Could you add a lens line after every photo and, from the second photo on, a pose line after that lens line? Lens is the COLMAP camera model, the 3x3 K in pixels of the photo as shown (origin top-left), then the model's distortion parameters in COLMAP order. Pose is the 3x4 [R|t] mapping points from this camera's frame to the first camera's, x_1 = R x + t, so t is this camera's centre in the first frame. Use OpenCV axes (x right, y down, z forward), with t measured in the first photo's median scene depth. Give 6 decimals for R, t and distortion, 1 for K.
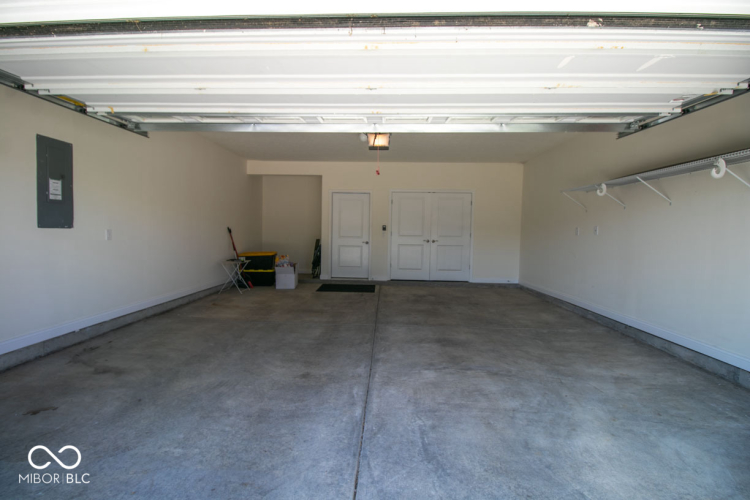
lens RADIAL K [[344.9, 0, 373.9], [0, 344.9, 250.1], [0, 0, 1]] dist [0.000120, -0.001294]
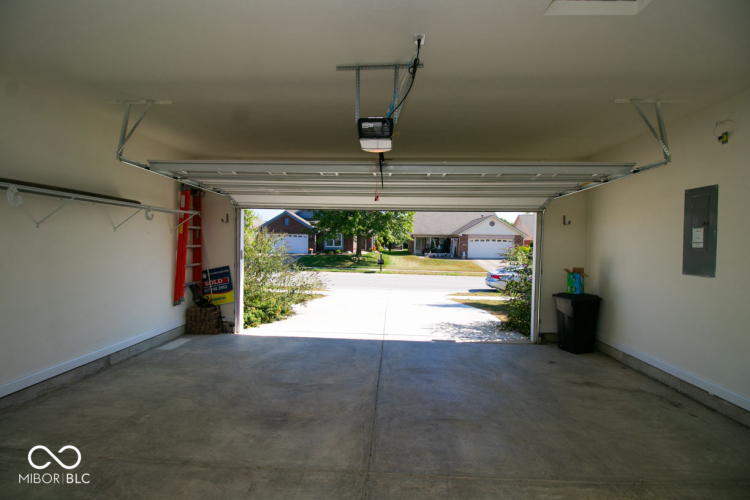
lens RADIAL K [[344.9, 0, 374.9], [0, 344.9, 249.1], [0, 0, 1]] dist [0.000120, -0.001294]
pose [[-0.999261, -0.034460, 0.017053, -0.003515], [-0.033155, 0.996879, 0.071650, -0.186768], [-0.019469, 0.071032, -0.997284, 2.056853]]
